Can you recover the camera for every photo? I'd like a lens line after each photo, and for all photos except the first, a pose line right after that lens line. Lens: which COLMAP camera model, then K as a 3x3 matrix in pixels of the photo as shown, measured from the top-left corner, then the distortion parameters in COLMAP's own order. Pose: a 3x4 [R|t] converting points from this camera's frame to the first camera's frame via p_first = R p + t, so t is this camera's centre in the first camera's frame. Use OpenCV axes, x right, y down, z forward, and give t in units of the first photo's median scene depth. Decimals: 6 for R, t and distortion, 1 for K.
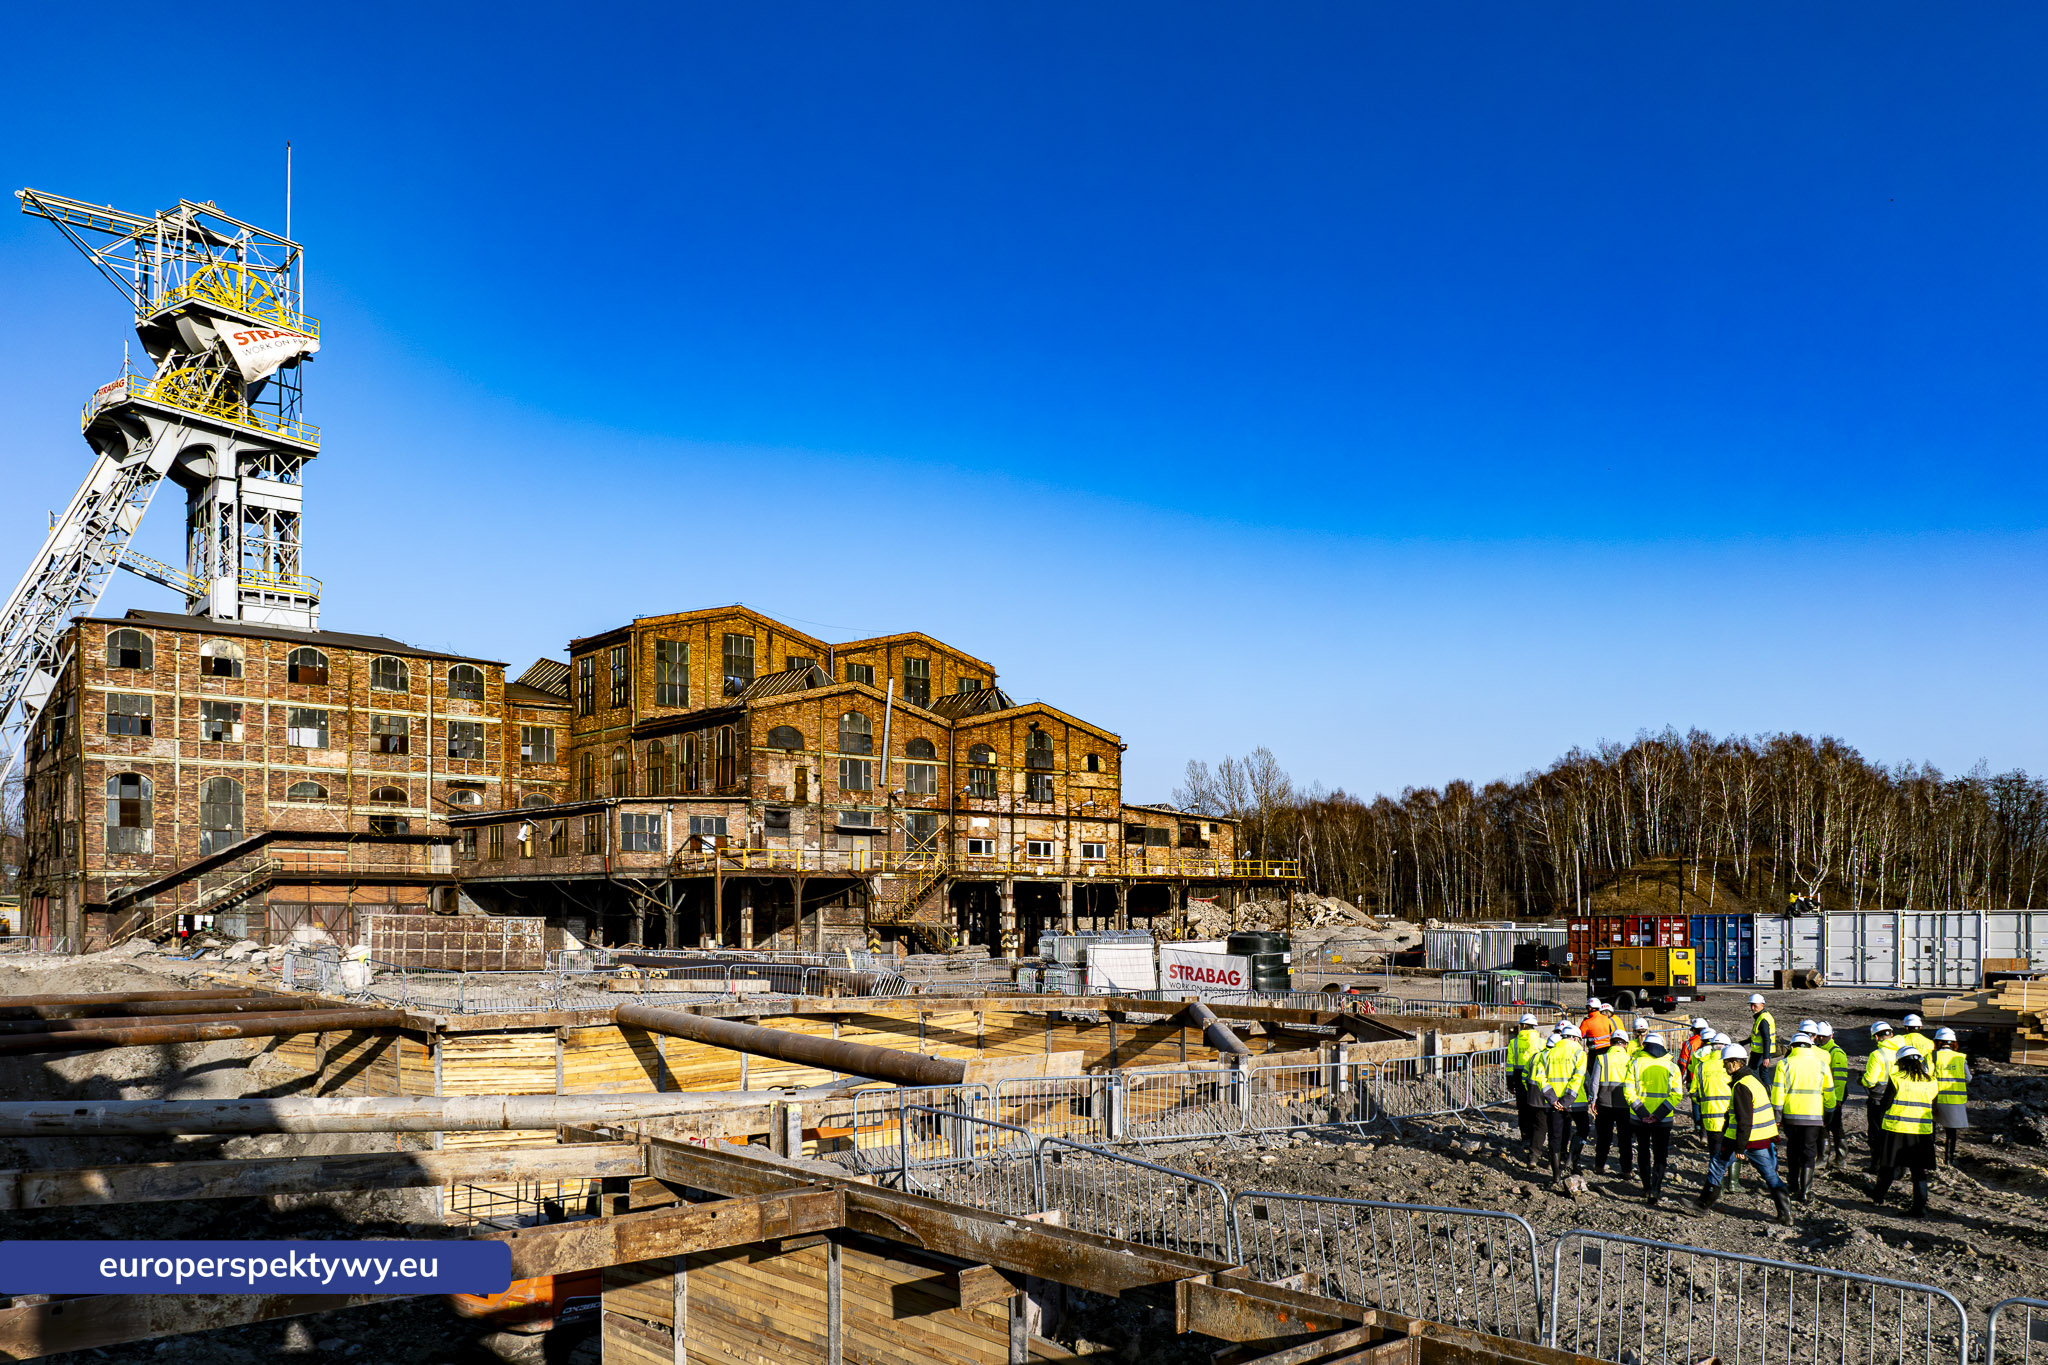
lens RADIAL K [[1528.0, 0, 1057.2], [0, 1528.0, 904.8], [0, 0, 1]] dist [-0.008913, -0.042407]
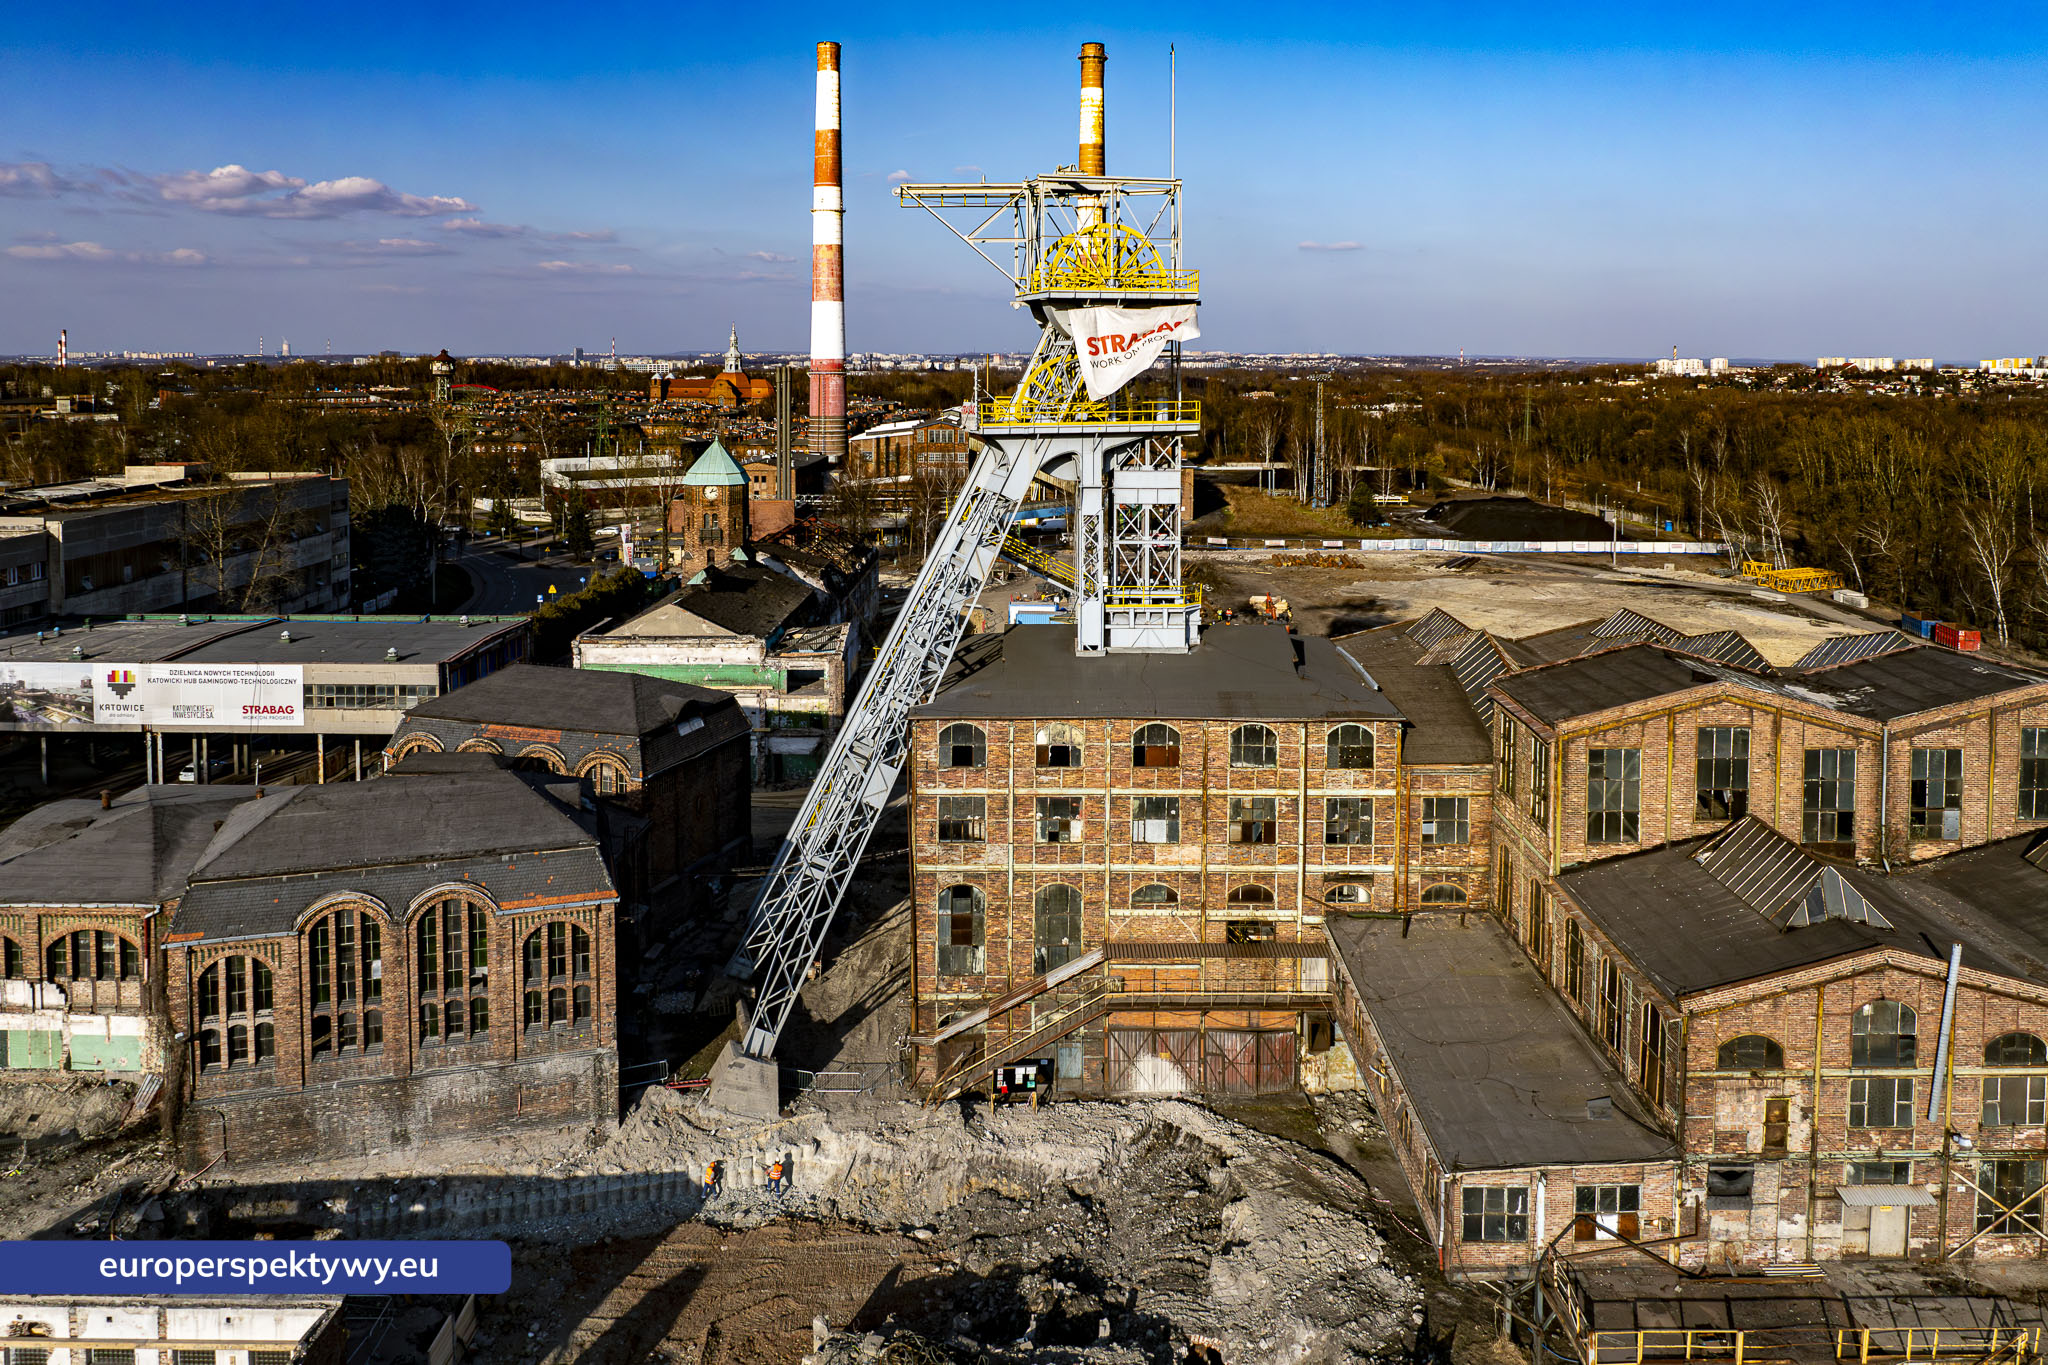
lens RADIAL K [[1534.3, 0, 1059.1], [0, 1534.3, 416.2], [0, 0, 1]] dist [-0.038511, 0.000809]
pose [[0.752301, 0.034788, -0.657900, 0.002731], [-0.004736, 0.998865, 0.047401, -0.360537], [0.658802, -0.032544, 0.751612, 0.342133]]
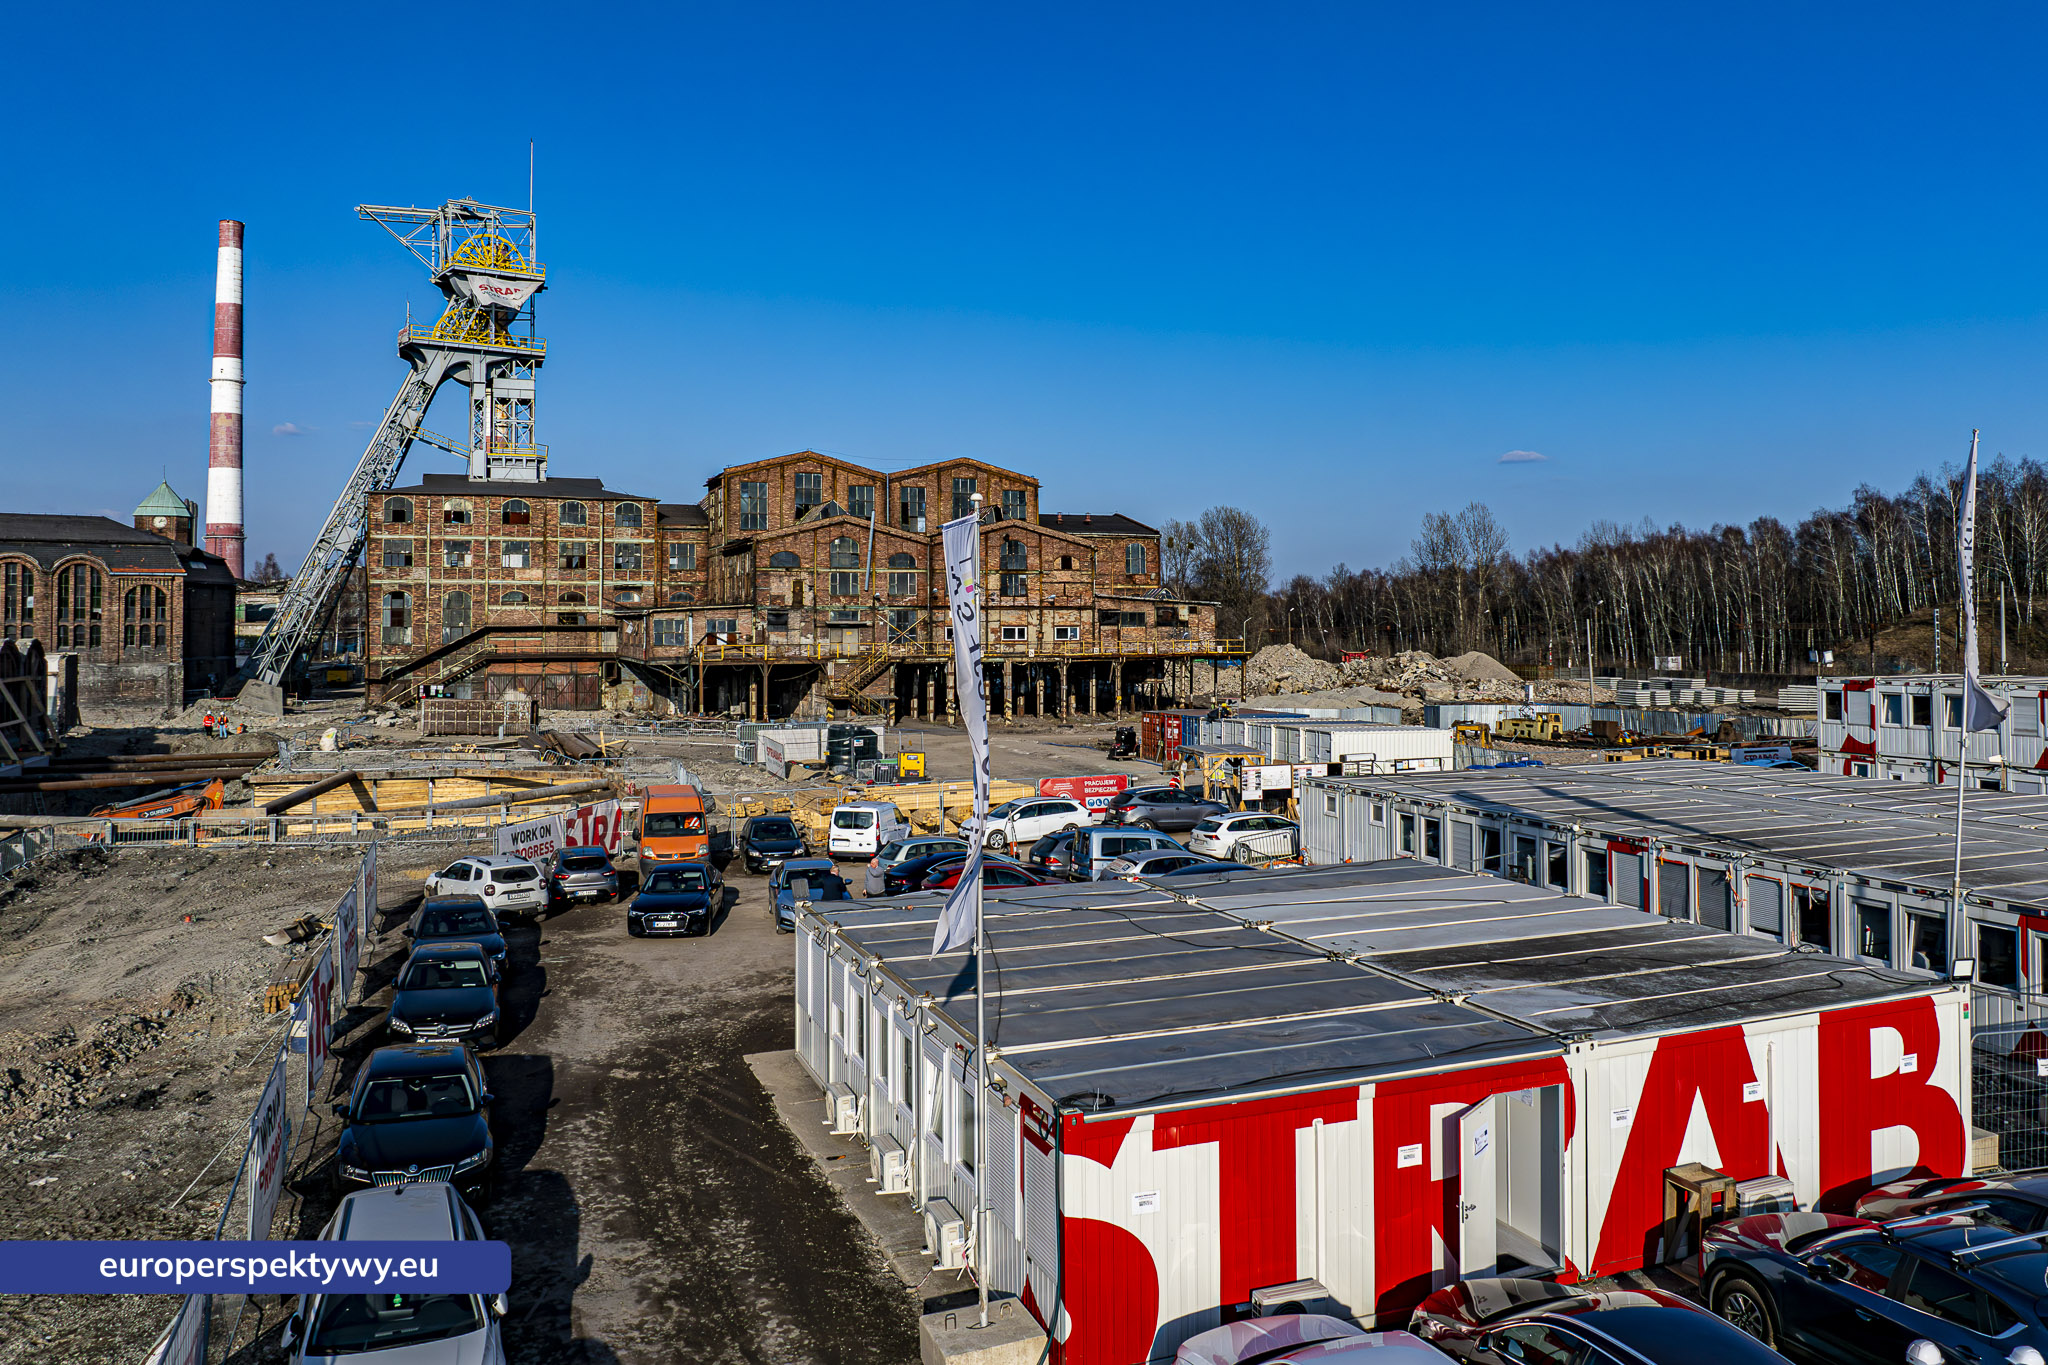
lens RADIAL K [[1566.7, 0, 1127.5], [0, 1566.7, 570.1], [0, 0, 1]] dist [-0.046975, -0.003618]
pose [[0.950327, -0.014054, -0.310935, 0.511983], [0.004677, 0.999512, -0.030882, -0.050684], [0.311217, 0.027894, 0.949929, -0.226681]]
